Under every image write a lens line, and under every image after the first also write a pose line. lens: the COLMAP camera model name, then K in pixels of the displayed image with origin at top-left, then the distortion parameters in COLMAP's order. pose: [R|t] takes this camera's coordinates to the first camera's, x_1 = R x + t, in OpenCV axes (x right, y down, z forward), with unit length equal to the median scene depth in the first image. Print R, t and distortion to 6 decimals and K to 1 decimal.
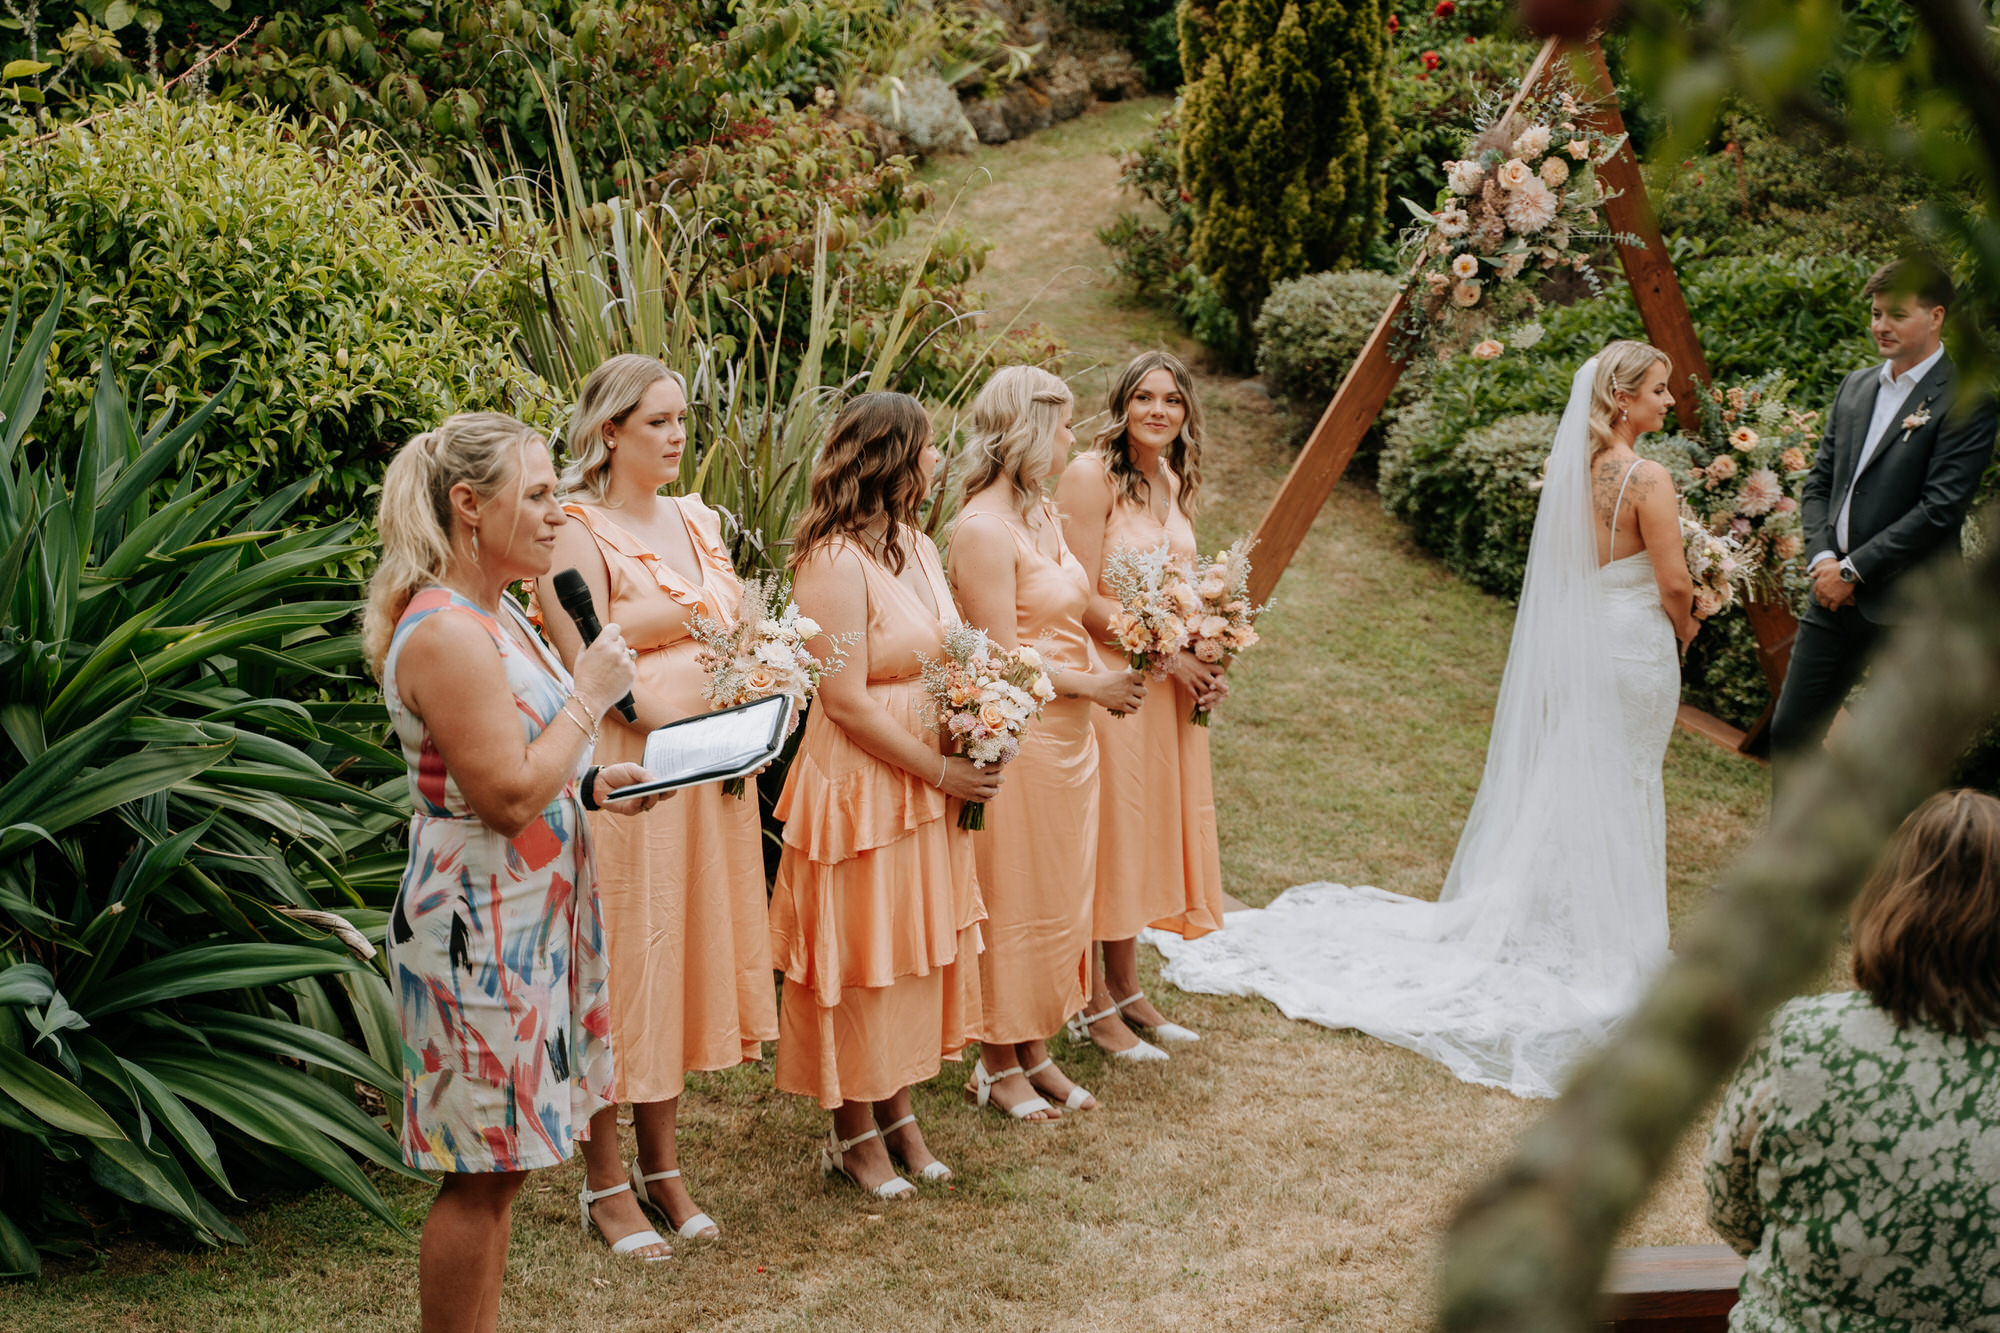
lens RADIAL K [[3374.4, 0, 1000.0], [0, 3374.4, 609.7], [0, 0, 1]] dist [0.257990, 0.222609]
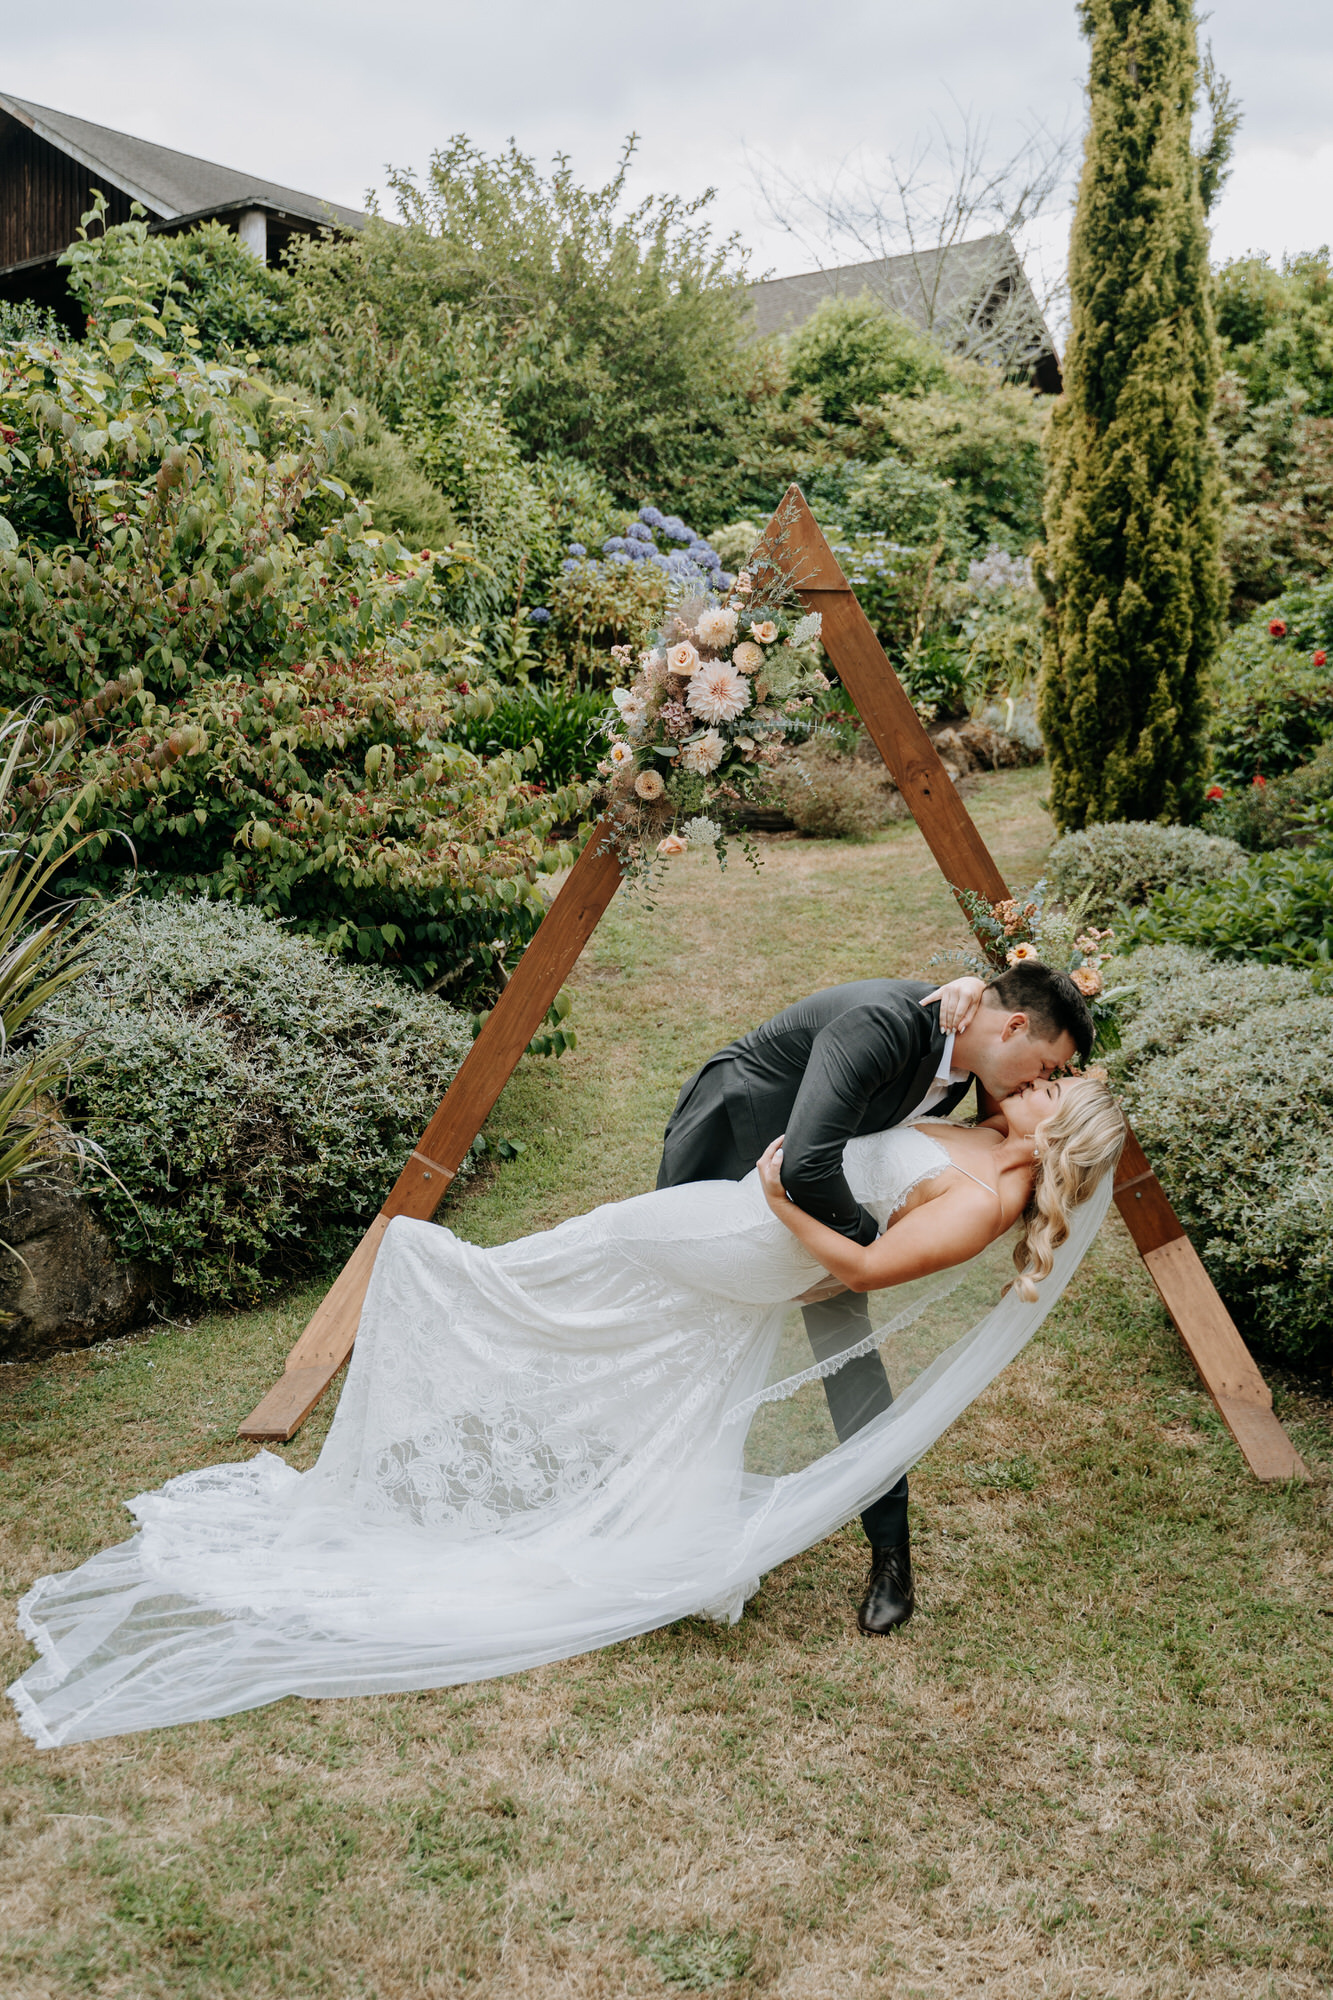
lens RADIAL K [[1931.1, 0, 671.5], [0, 1931.1, 963.7], [0, 0, 1]] dist [-0.084668, 0.089609]
pose [[0.883647, 0.037103, -0.466682, 0.265433], [-0.065682, 0.996820, -0.045115, -0.013110], [0.463524, 0.070518, 0.883274, 0.356462]]
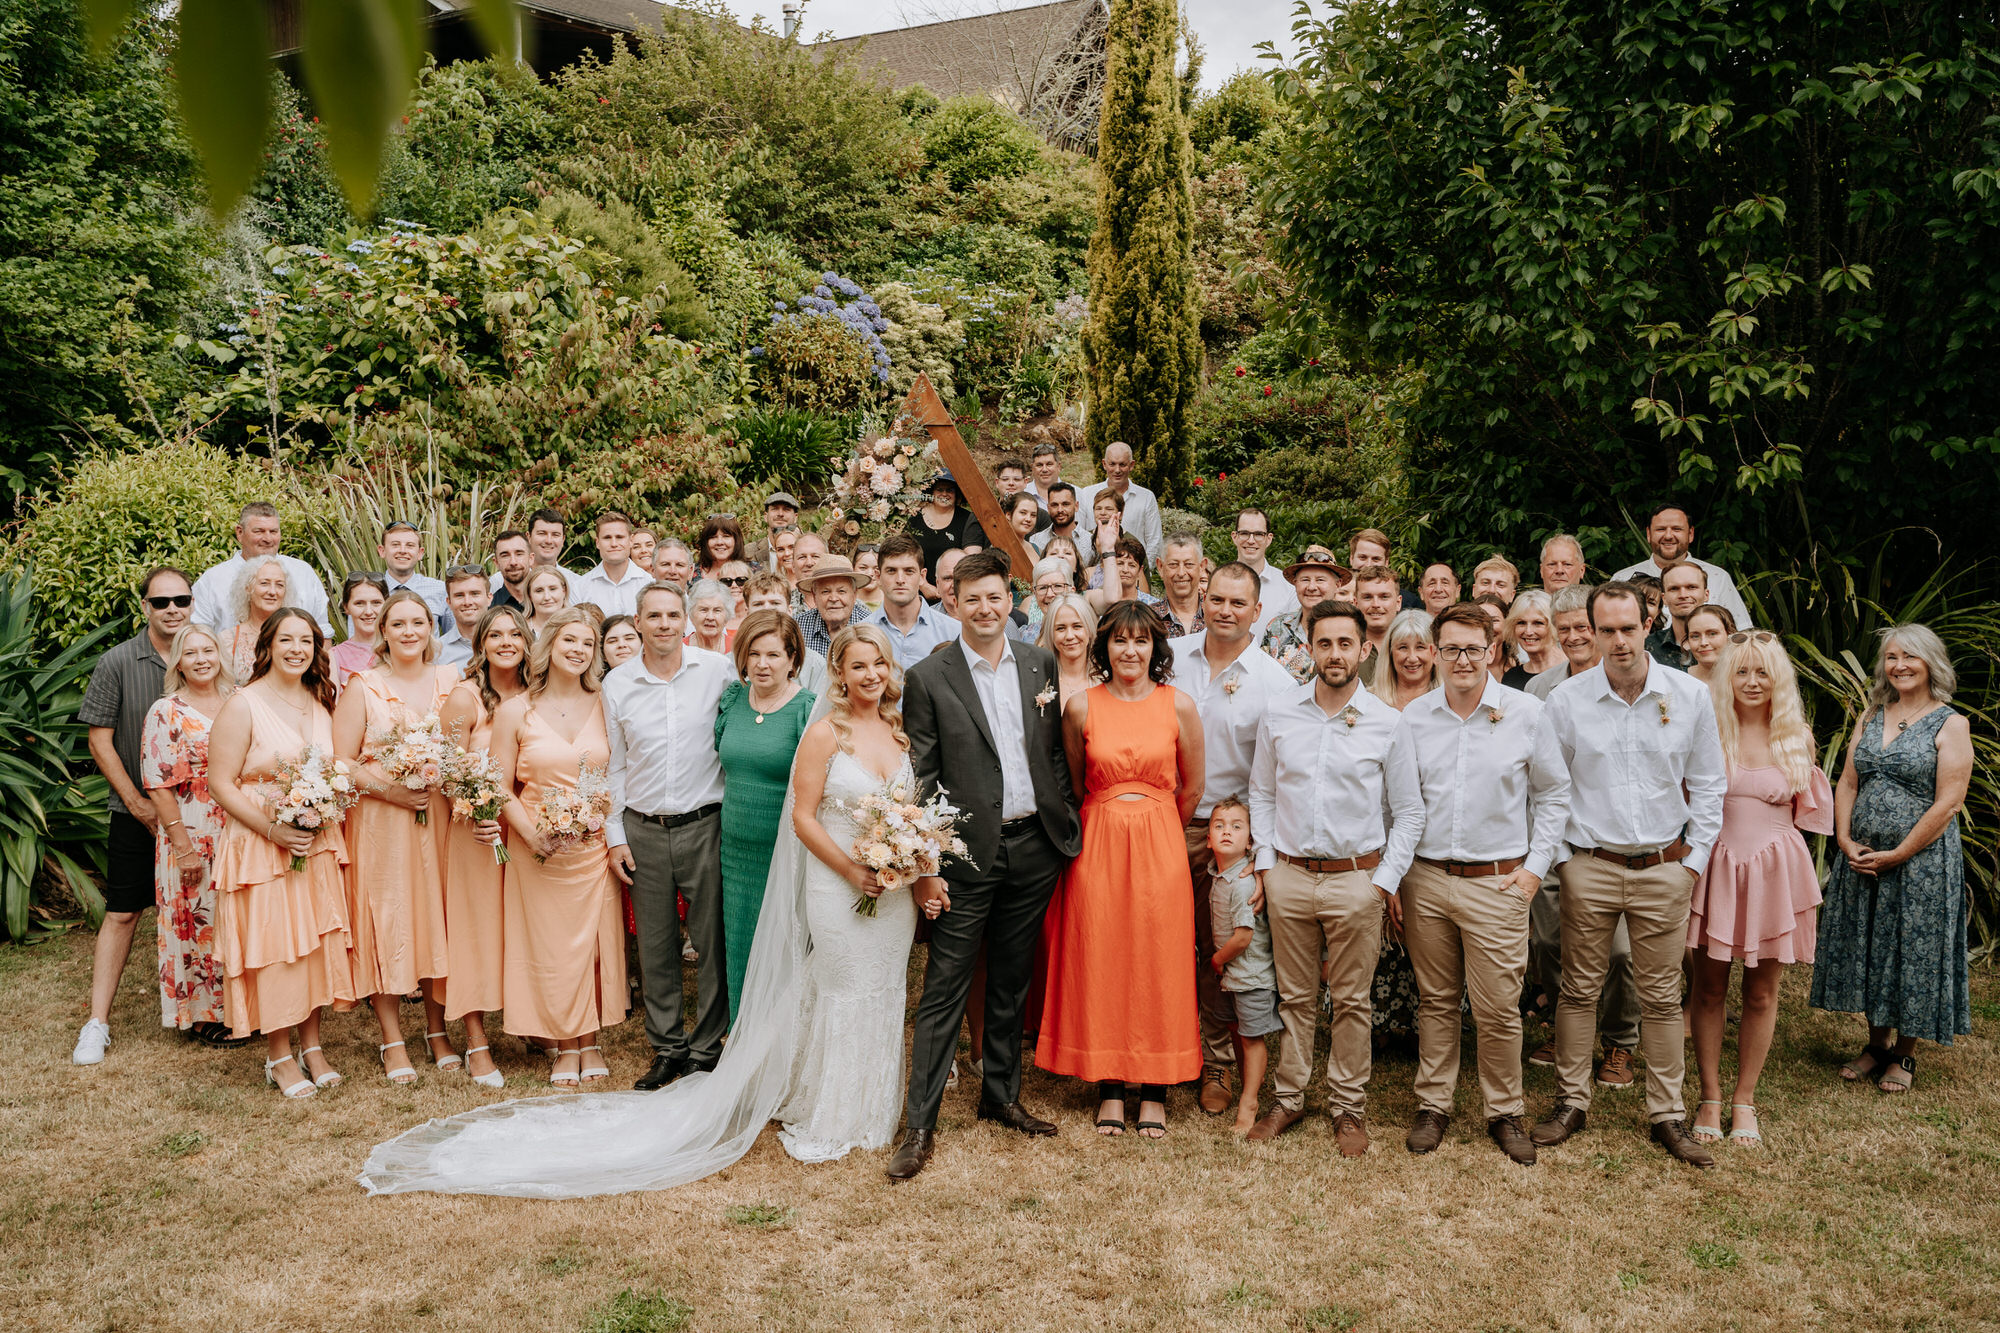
lens RADIAL K [[1688.4, 0, 999.7], [0, 1688.4, 675.3], [0, 0, 1]] dist [-0.120885, 0.126783]
pose [[0.924013, 0.040902, -0.380167, 0.378598], [-0.036473, 0.999157, 0.018848, -0.021964], [0.380617, -0.003550, 0.924726, 0.121038]]
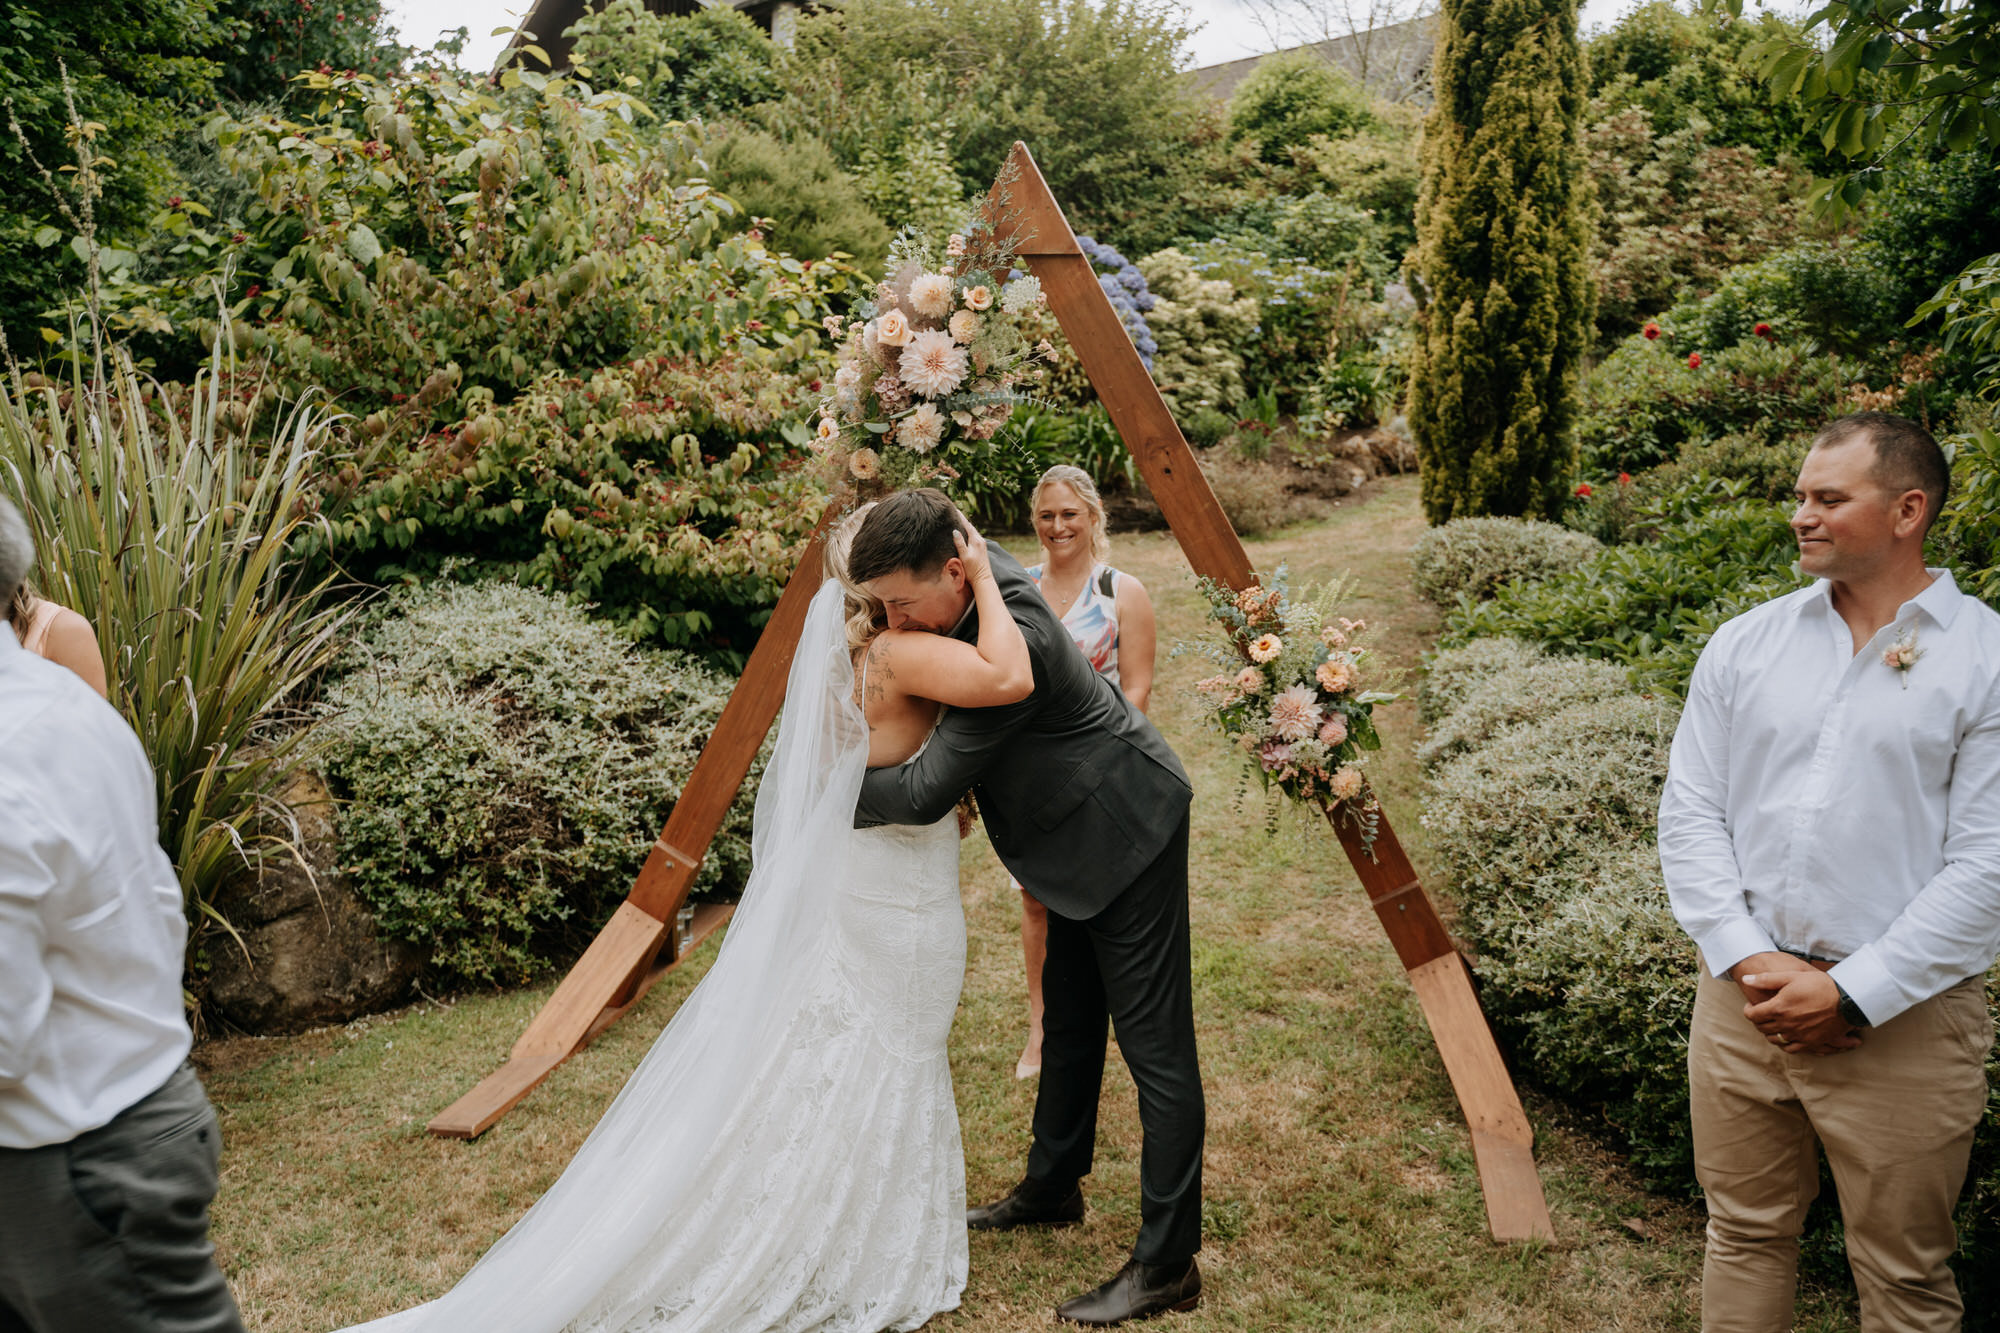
lens RADIAL K [[1610.0, 0, 1003.1], [0, 1610.0, 670.6], [0, 0, 1]] dist [-0.112851, 0.088375]
pose [[0.819031, 0.052664, -0.571327, 0.276444], [-0.080285, 0.996501, -0.023239, -0.021302], [0.568104, 0.064902, 0.820394, 0.454023]]
